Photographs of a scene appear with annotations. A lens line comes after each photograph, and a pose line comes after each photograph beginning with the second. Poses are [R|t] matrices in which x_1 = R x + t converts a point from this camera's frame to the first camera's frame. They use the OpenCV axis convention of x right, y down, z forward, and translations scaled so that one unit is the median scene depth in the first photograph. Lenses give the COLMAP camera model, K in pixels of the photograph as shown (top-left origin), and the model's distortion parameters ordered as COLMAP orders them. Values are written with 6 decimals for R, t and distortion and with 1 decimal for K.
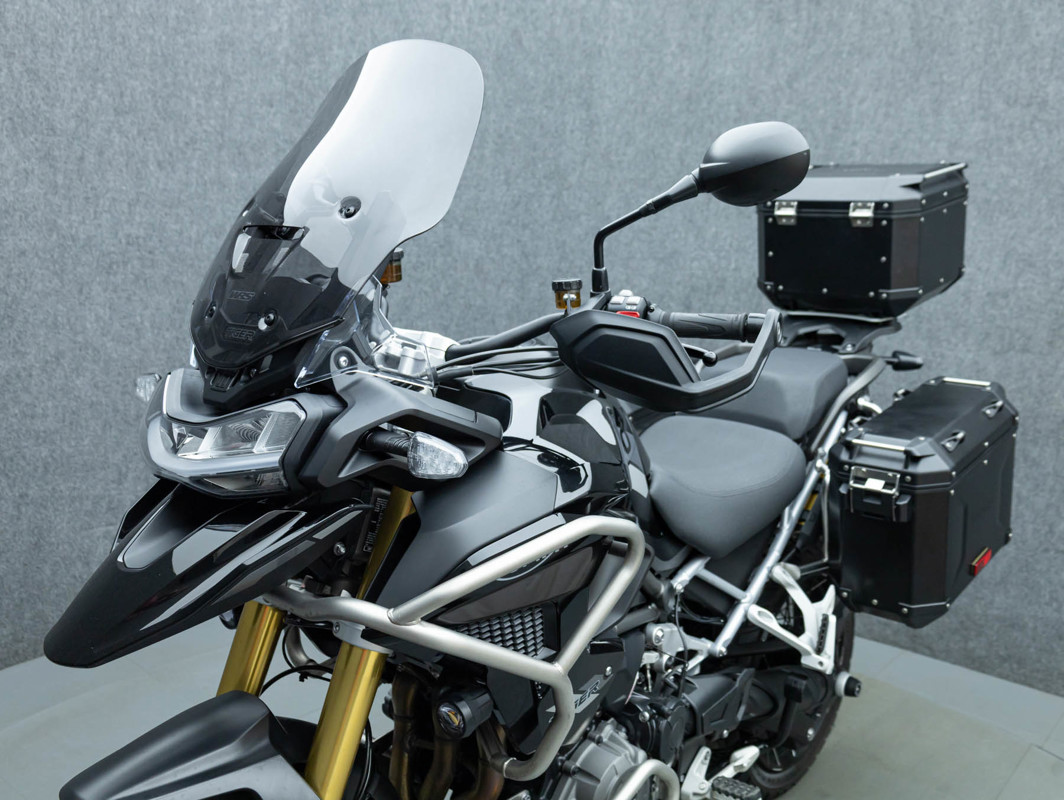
lens RADIAL K [[1012.4, 0, 532.0], [0, 1012.4, 400.0], [0, 0, 1]] dist [0.010715, 0.000520]
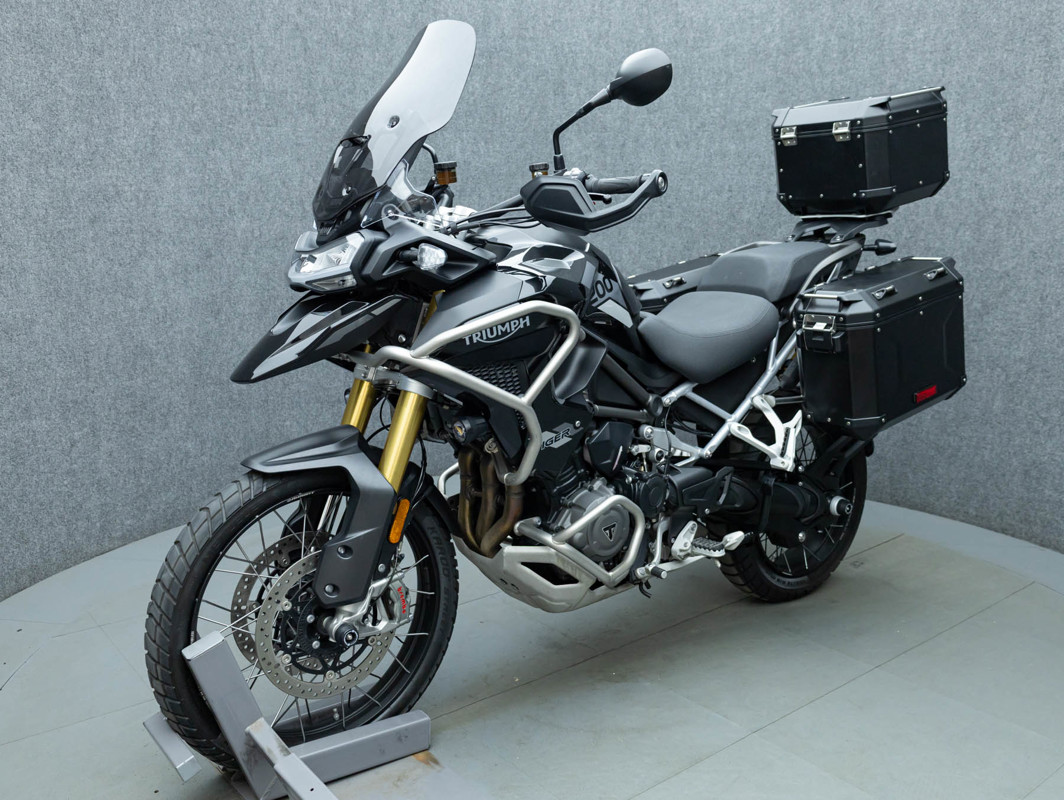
lens RADIAL K [[962.7, 0, 532.0], [0, 962.7, 400.0], [0, 0, 1]] dist [-0.016833, 0.007574]
pose [[0.545490, 0.112917, -0.830476, 0.656722], [-0.119784, 0.991214, 0.056093, 0.069552], [0.829513, 0.068879, 0.554223, 0.102715]]
